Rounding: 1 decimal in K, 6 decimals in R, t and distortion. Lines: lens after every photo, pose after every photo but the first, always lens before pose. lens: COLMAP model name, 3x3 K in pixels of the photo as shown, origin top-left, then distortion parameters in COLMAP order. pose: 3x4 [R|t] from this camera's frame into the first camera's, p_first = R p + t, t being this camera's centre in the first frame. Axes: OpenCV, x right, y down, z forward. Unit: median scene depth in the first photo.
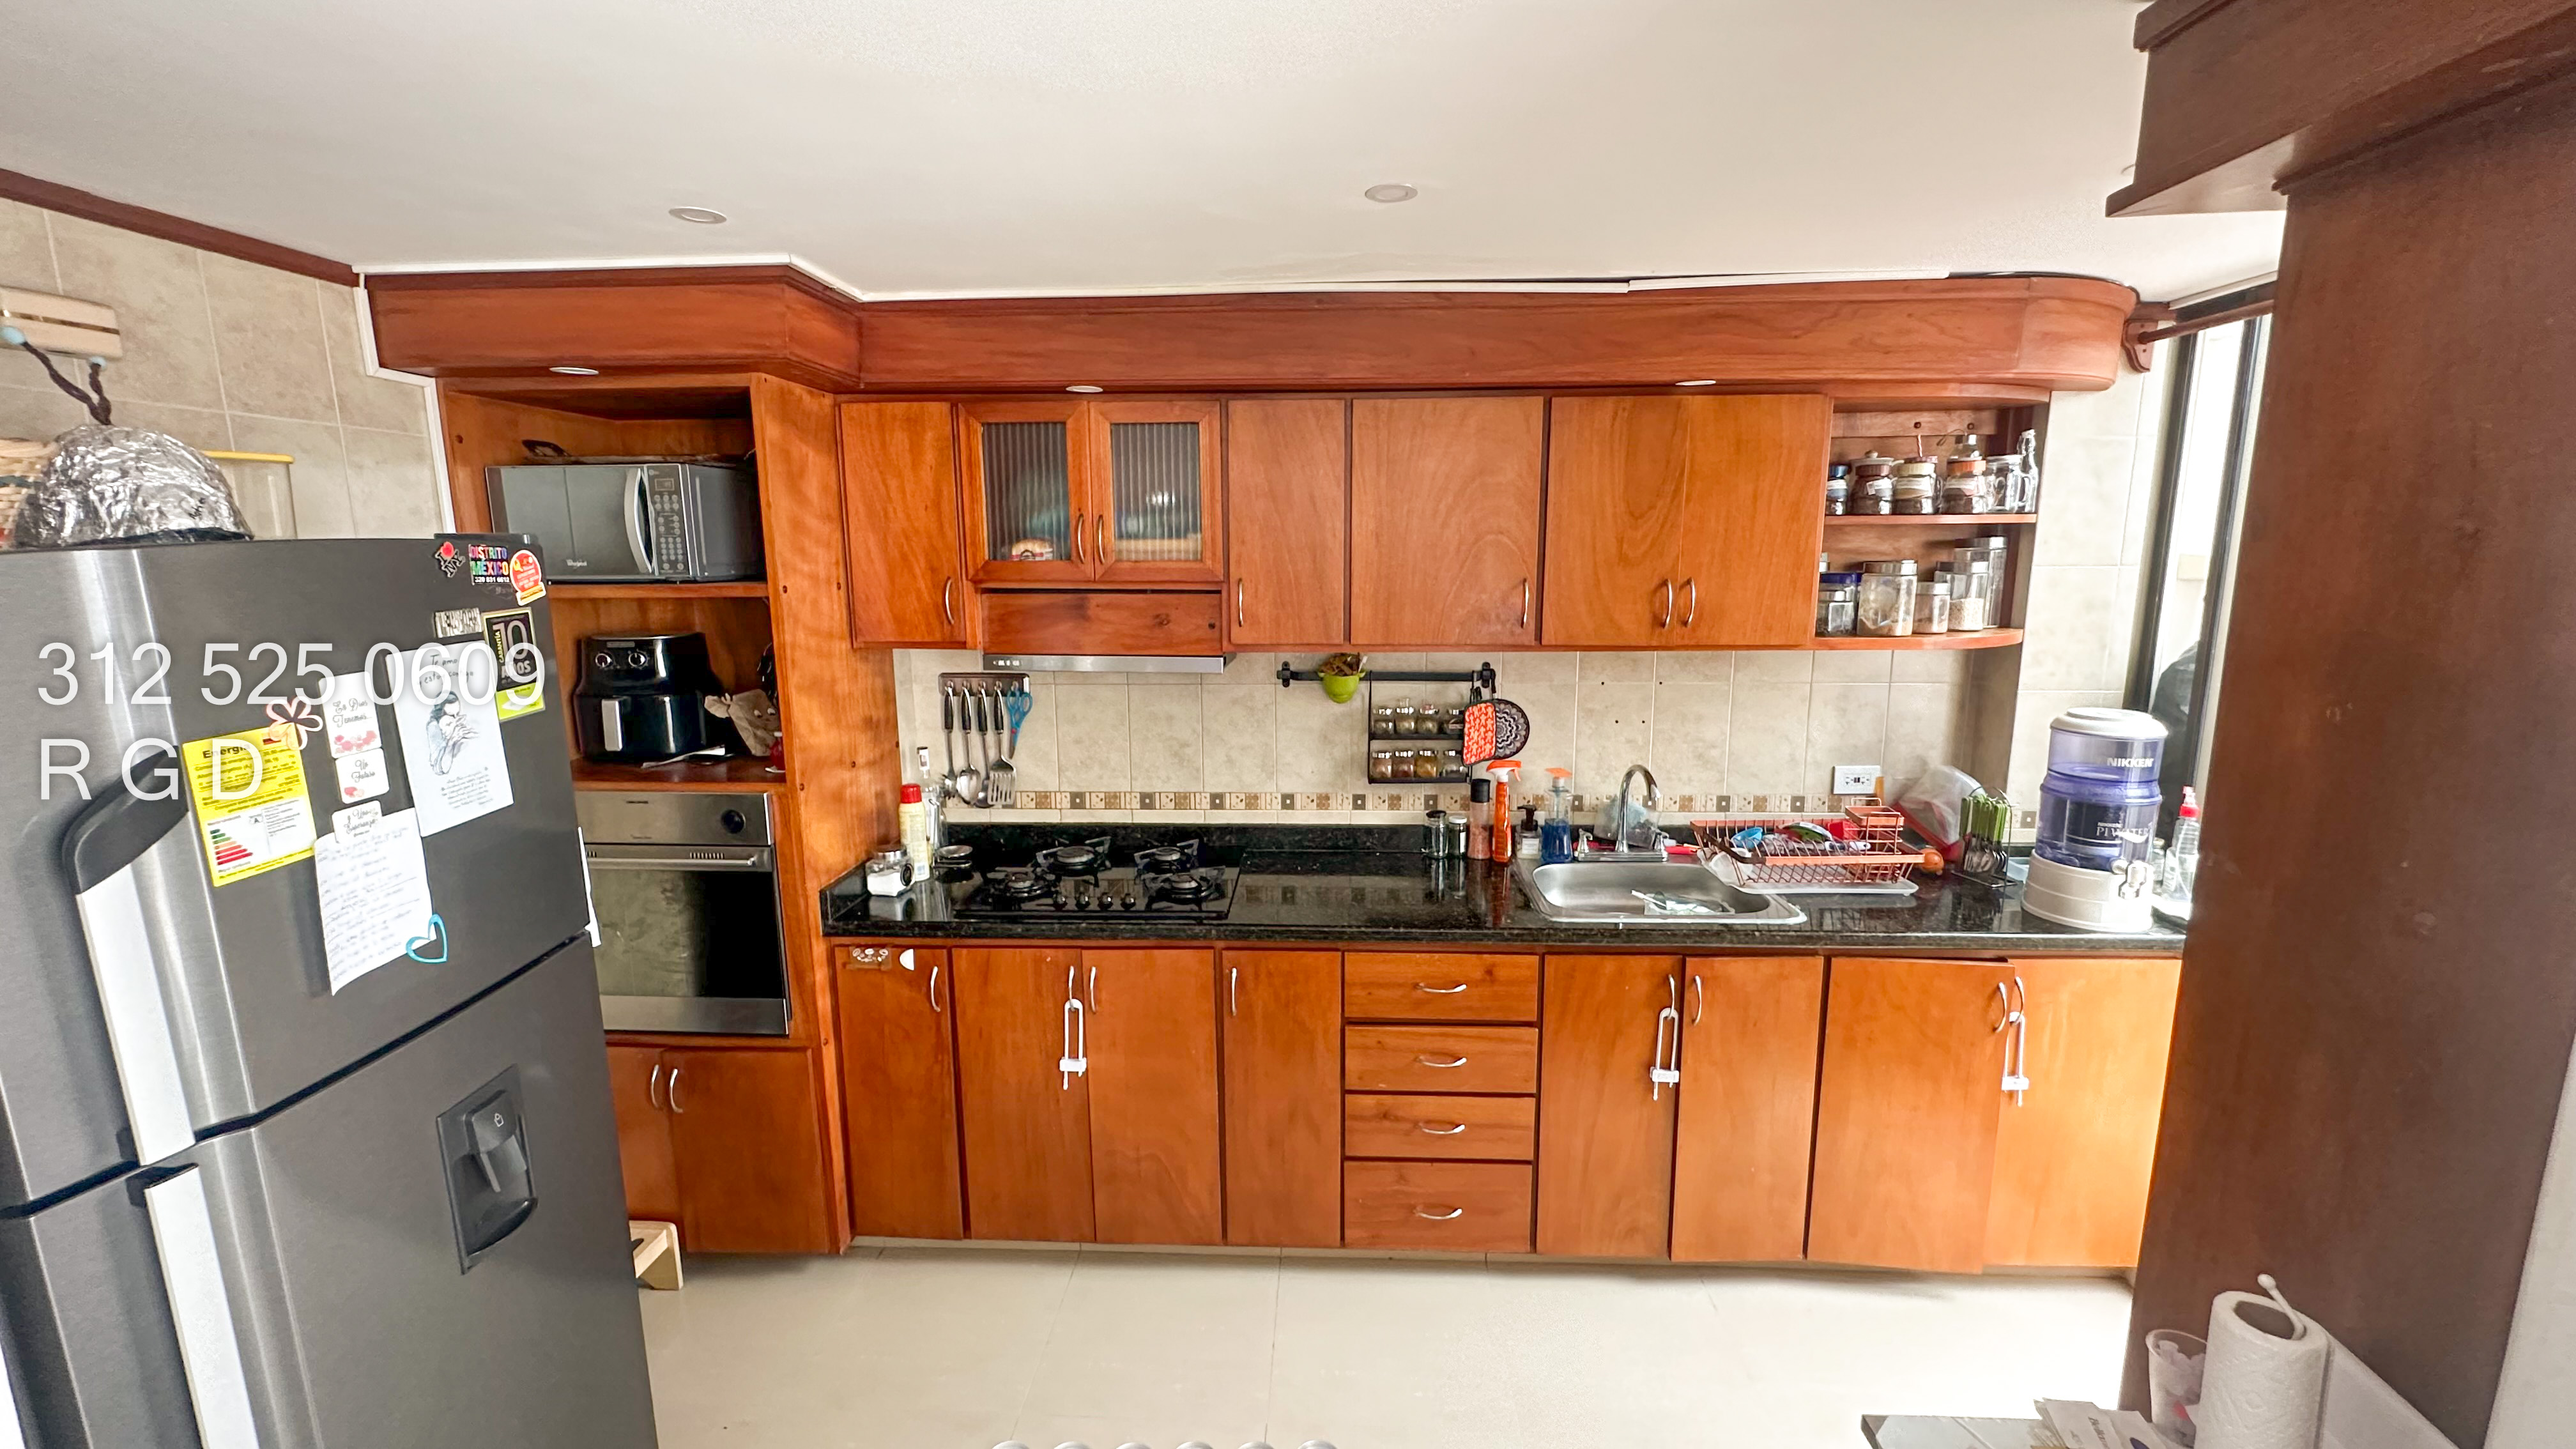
lens RADIAL K [[1022.1, 0, 1295.9], [0, 1022.1, 718.0], [0, 0, 1]] dist [-0.001644, -0.001168]
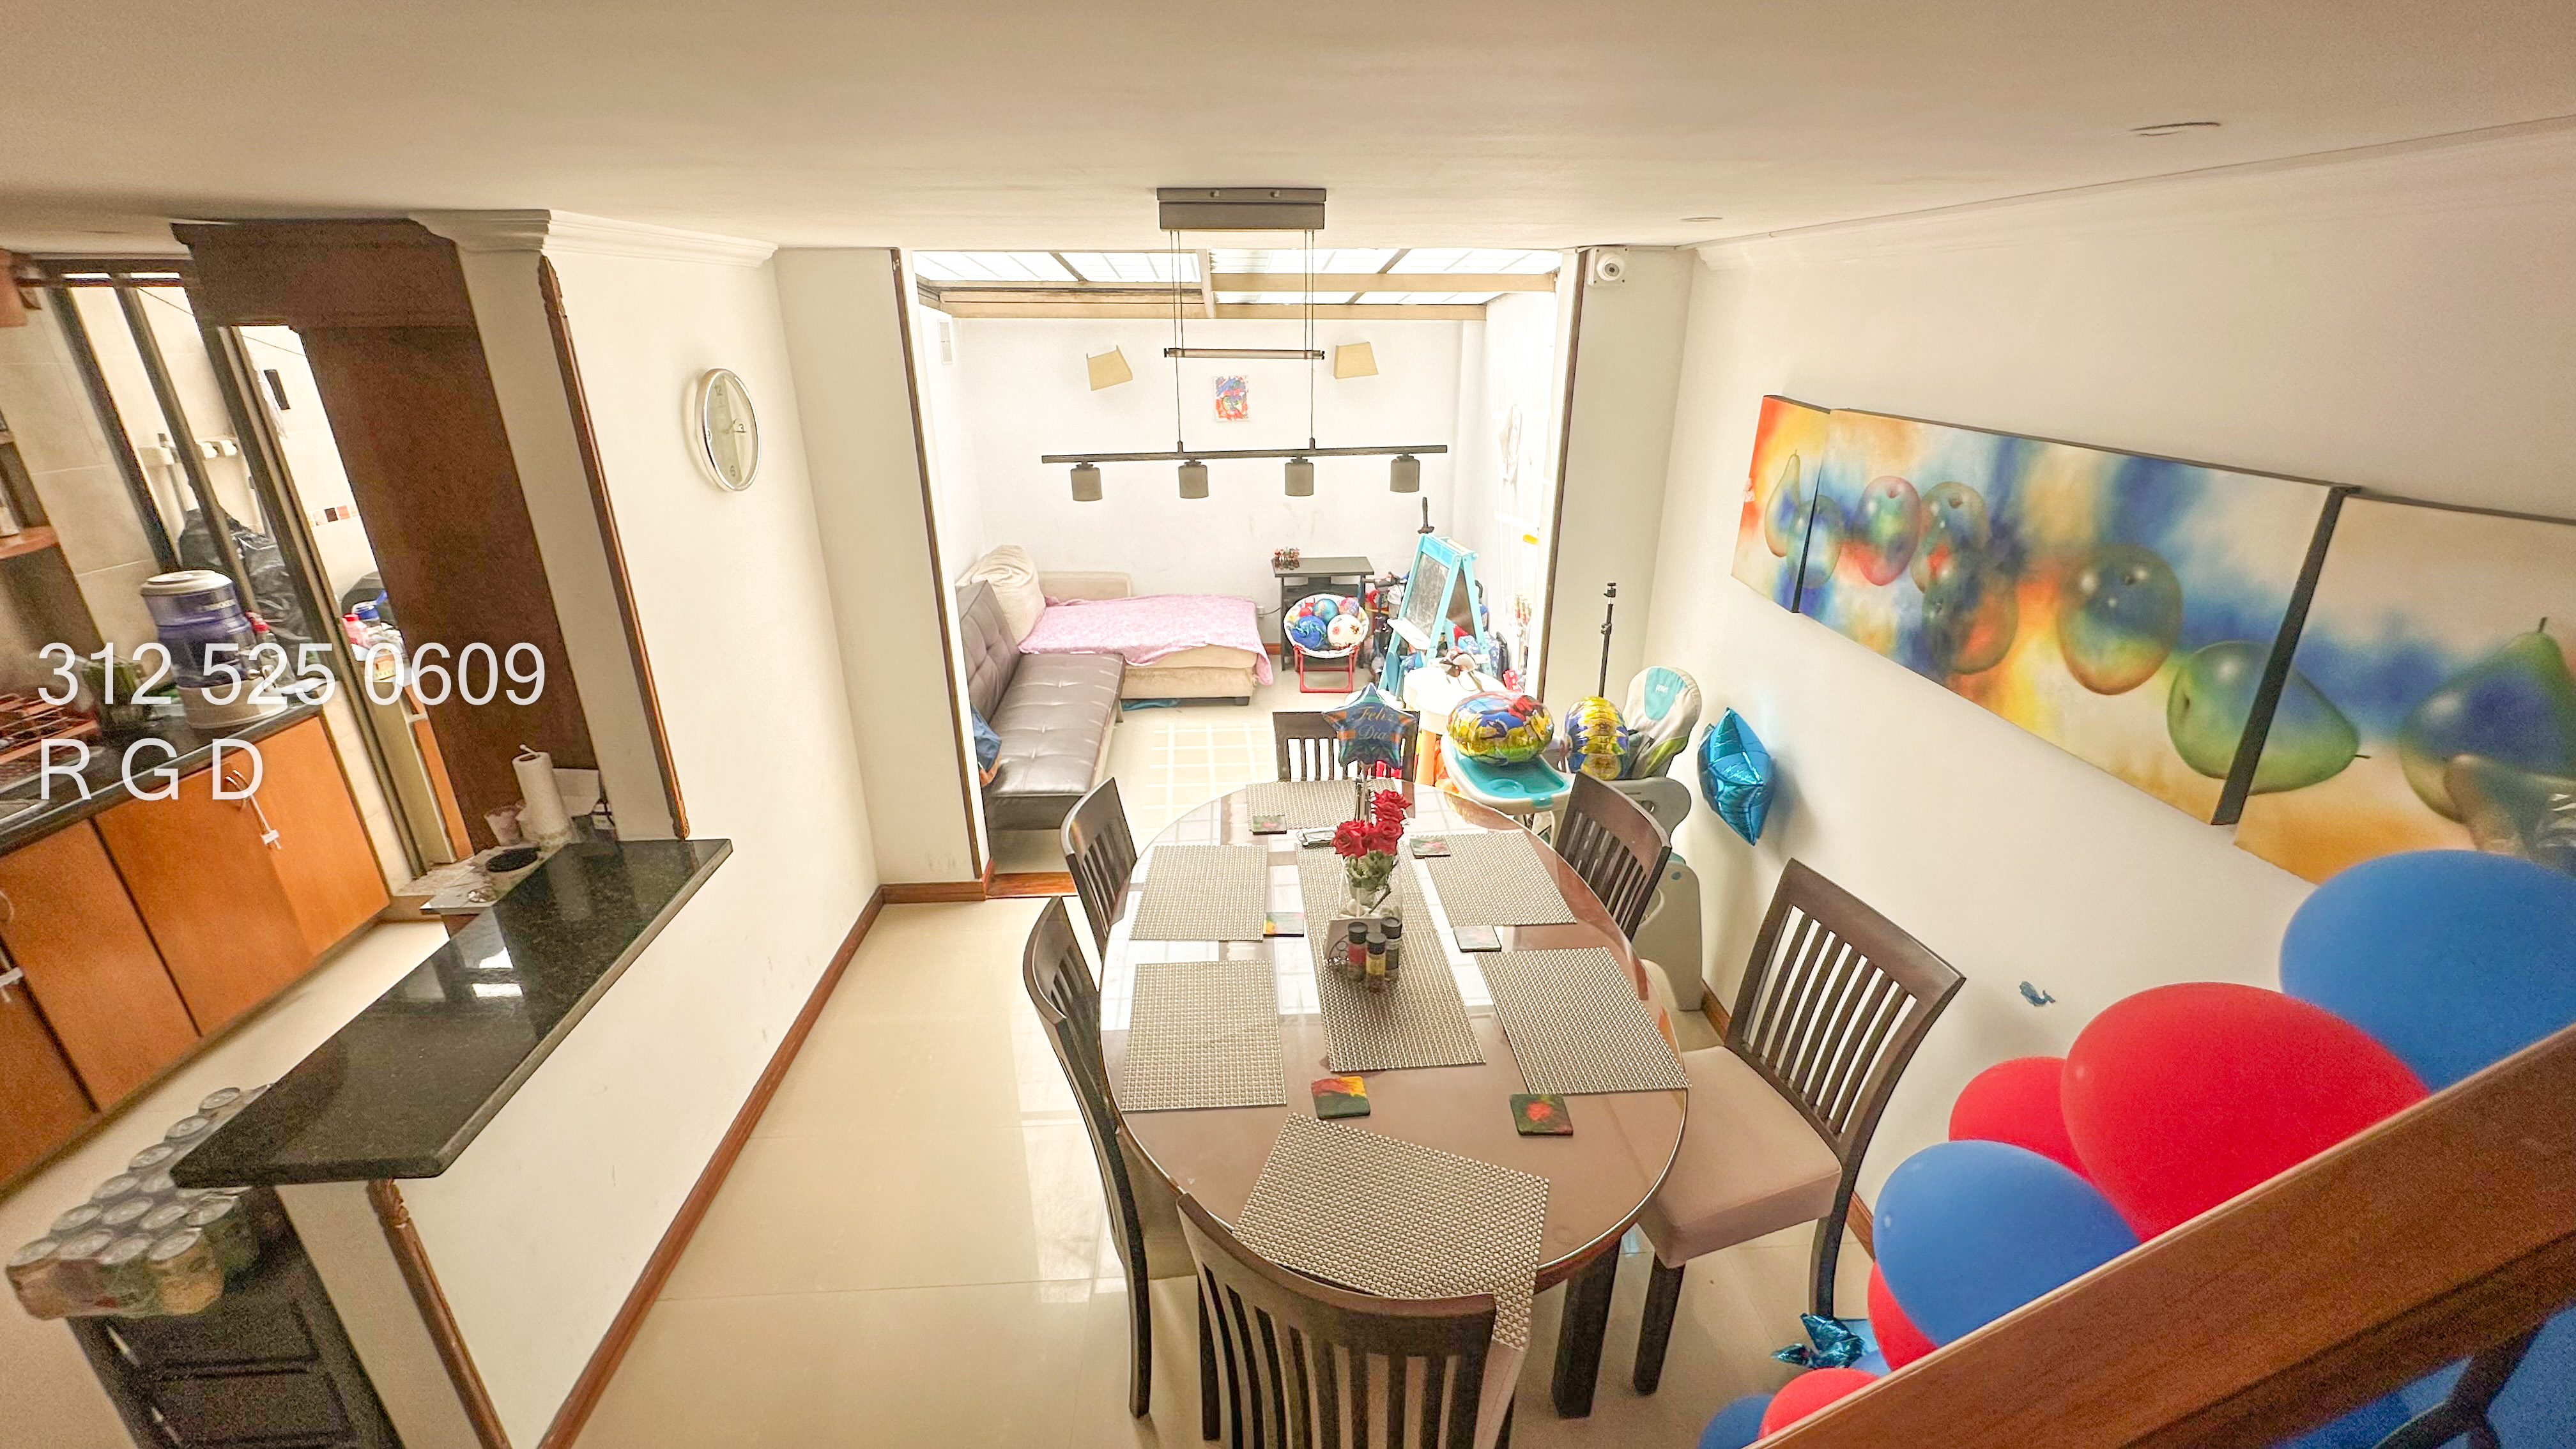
lens RADIAL K [[1022.1, 0, 1287.7], [0, 1022.1, 717.5], [0, 0, 1]] dist [-0.001644, -0.001168]
pose [[-0.101886, -0.357677, 0.928271, -0.887503], [0.172201, 0.912699, 0.370577, -0.103880], [-0.979779, 0.197606, -0.031398, -0.497173]]
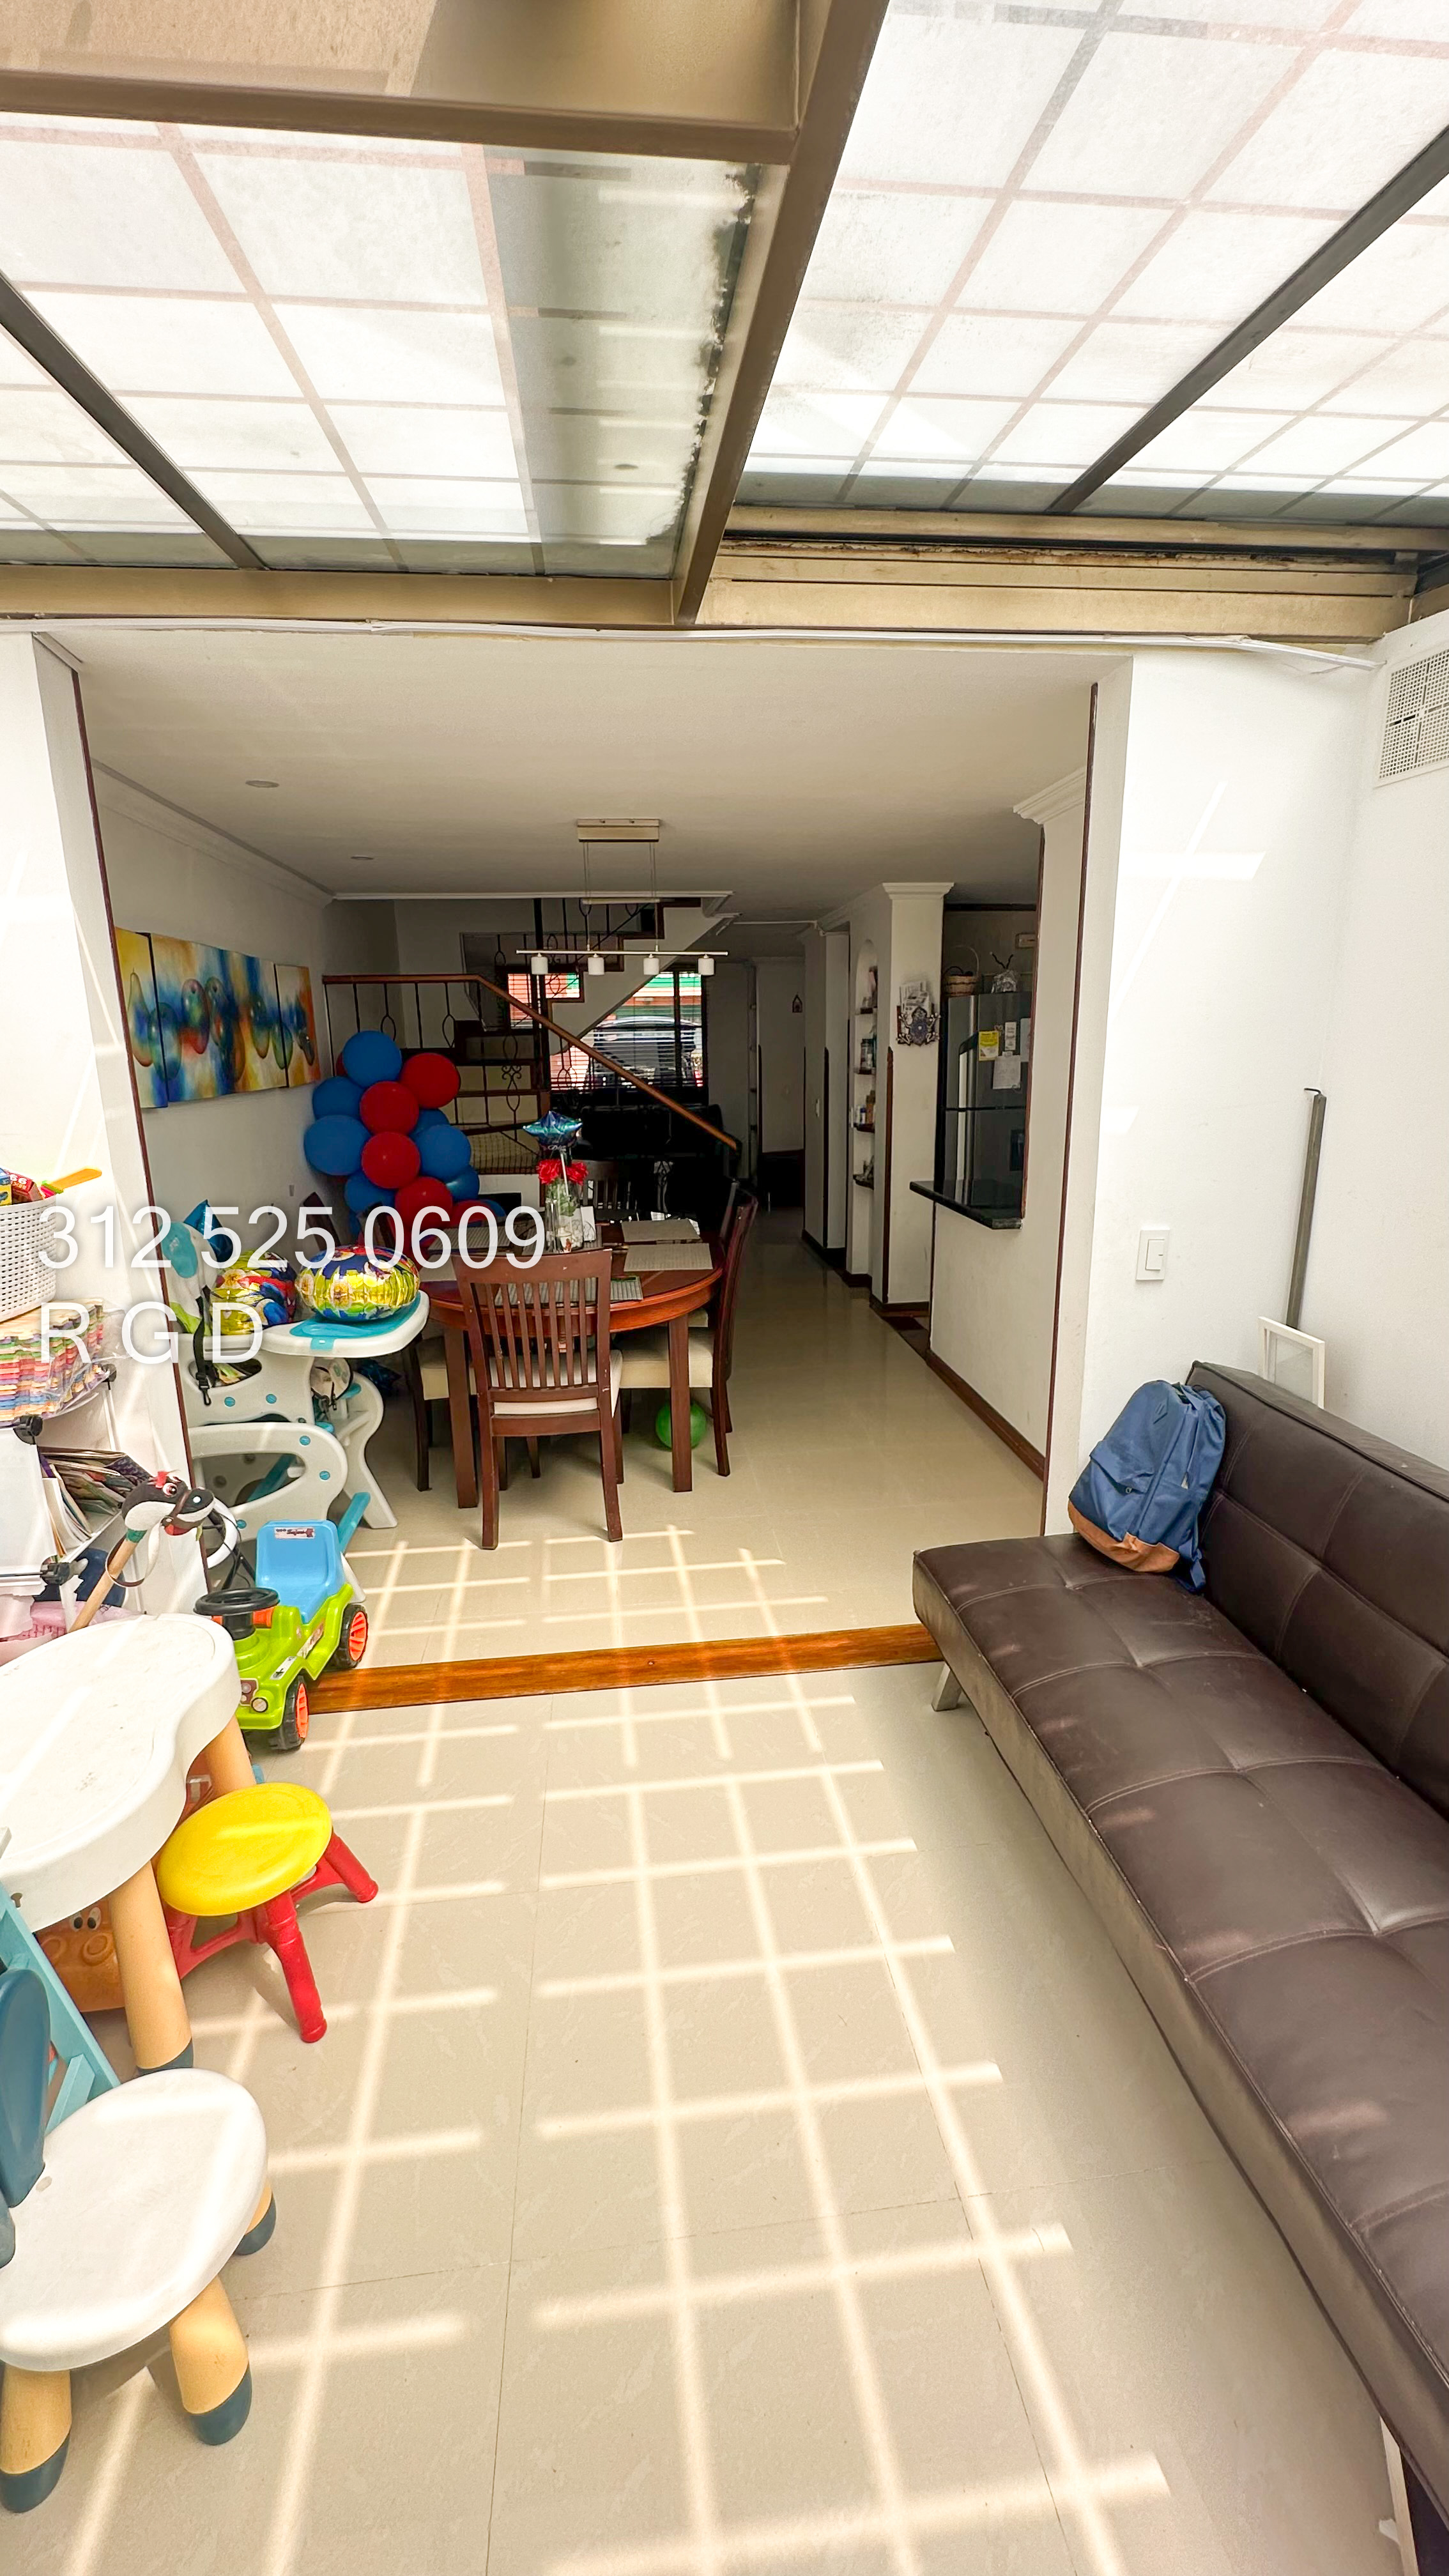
lens RADIAL K [[1022.1, 0, 718.7], [0, 1022.1, 1283.2], [0, 0, 1]] dist [-0.001644, -0.001168]
pose [[0.154165, 0.230386, -0.960810, 2.301061], [-0.149042, 0.966730, 0.207892, 0.214817], [0.976739, 0.111152, 0.183373, -0.654683]]
